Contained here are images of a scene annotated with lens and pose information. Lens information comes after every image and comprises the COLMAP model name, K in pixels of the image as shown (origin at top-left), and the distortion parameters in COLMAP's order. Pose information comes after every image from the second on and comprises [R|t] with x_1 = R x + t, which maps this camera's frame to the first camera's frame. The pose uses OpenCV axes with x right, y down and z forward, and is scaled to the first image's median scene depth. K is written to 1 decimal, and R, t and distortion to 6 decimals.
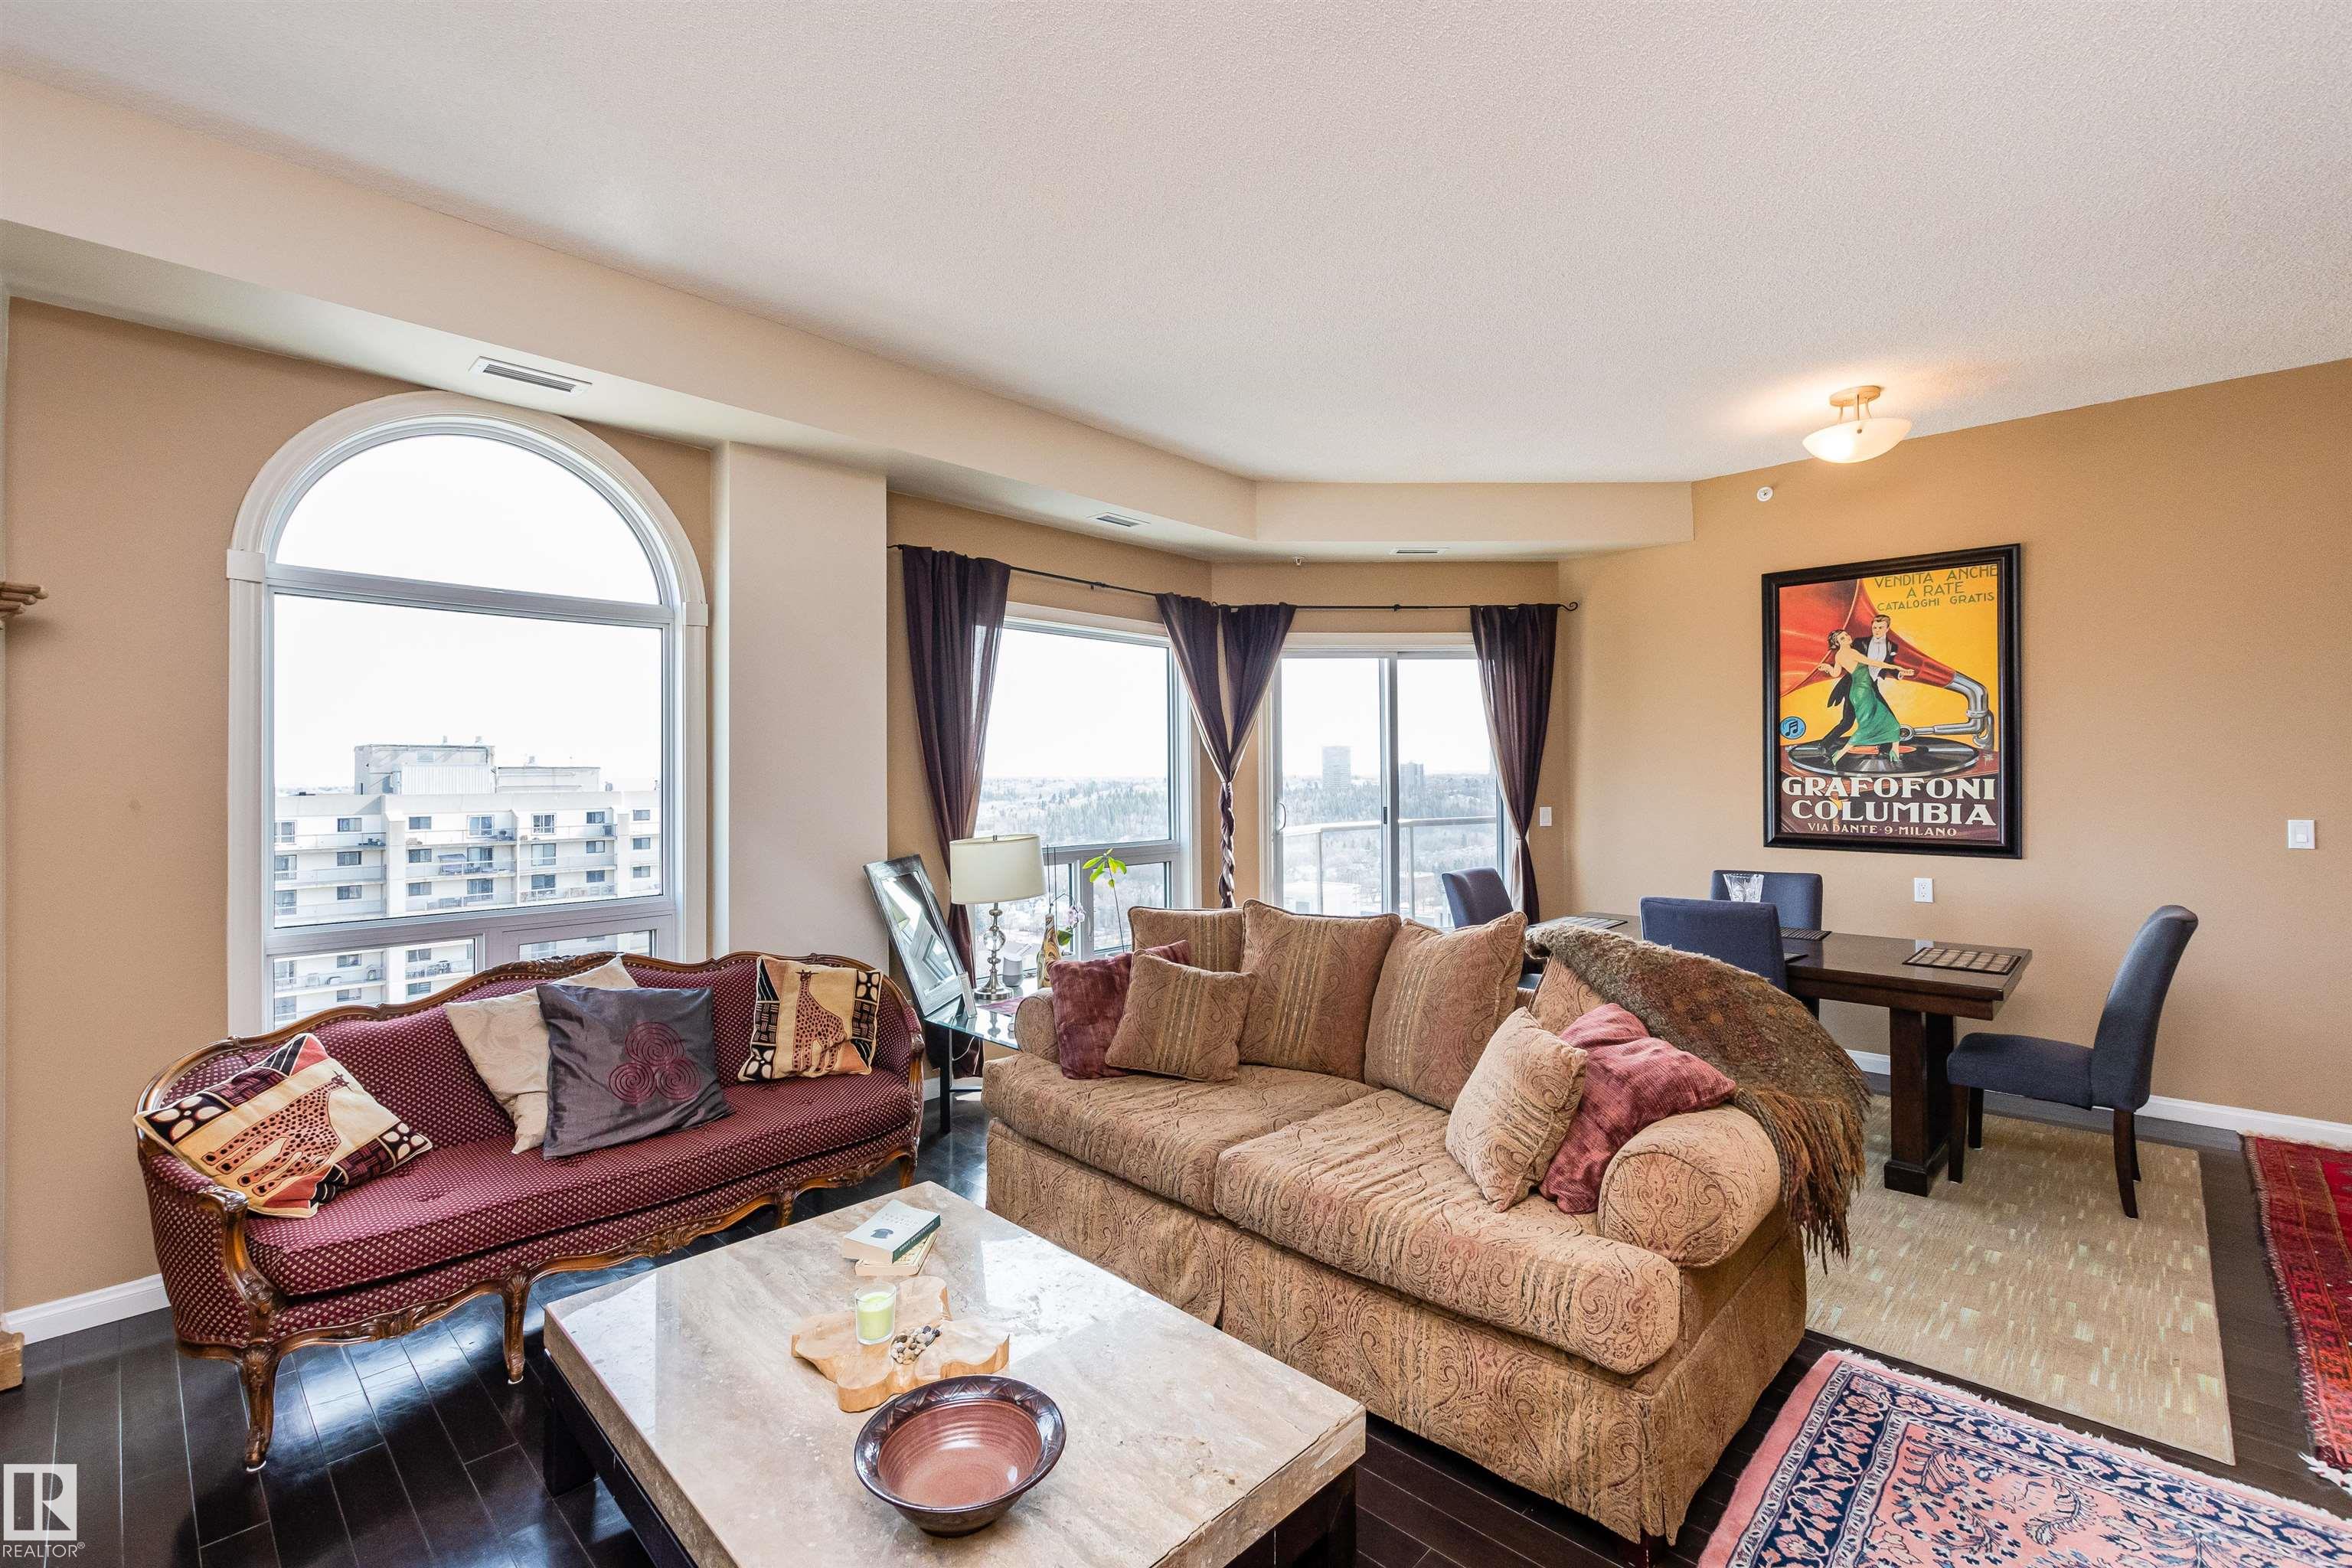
lens RADIAL K [[1016.9, 0, 1181.7], [0, 1016.9, 772.7], [0, 0, 1]] dist [0.002735, 0.000332]
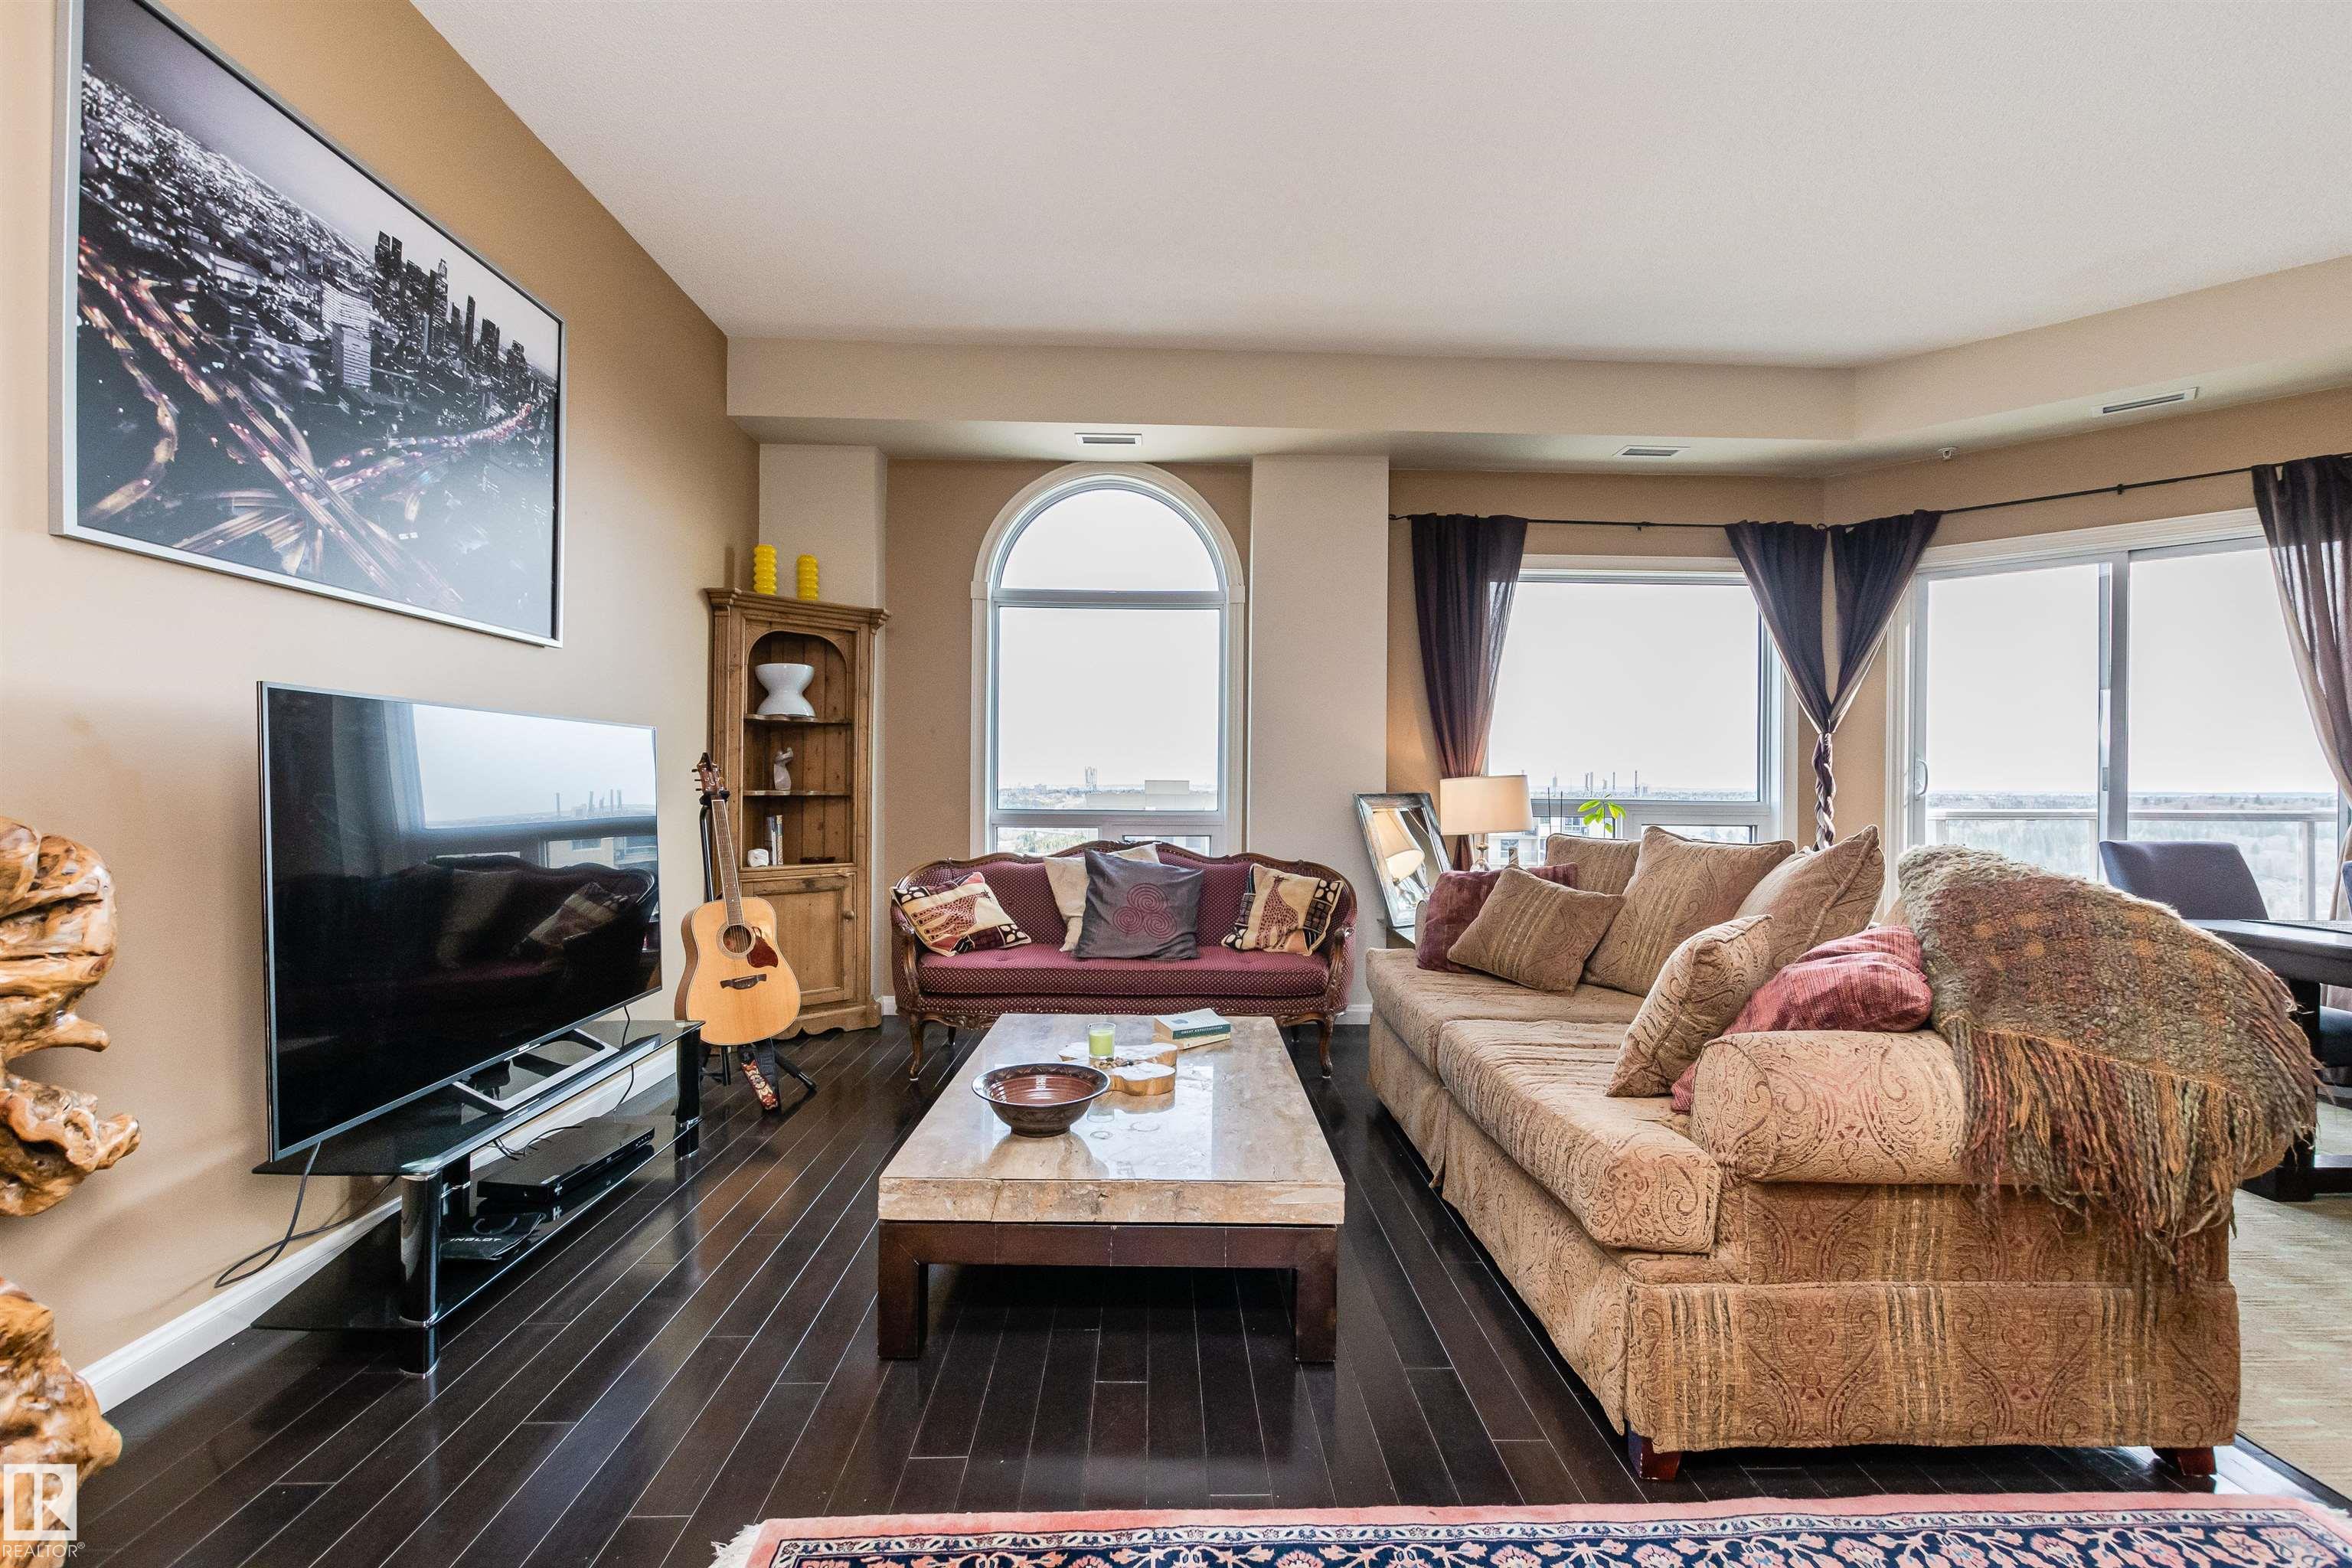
lens RADIAL K [[1009.2, 0, 1176.4], [0, 1009.2, 794.5], [0, 0, 1]] dist [-0.001946, -0.000659]
pose [[0.711090, 0.018484, -0.702858, 0.298391], [-0.012260, 0.999828, 0.013890, 0.064299], [0.702994, -0.001260, 0.711194, 0.027281]]
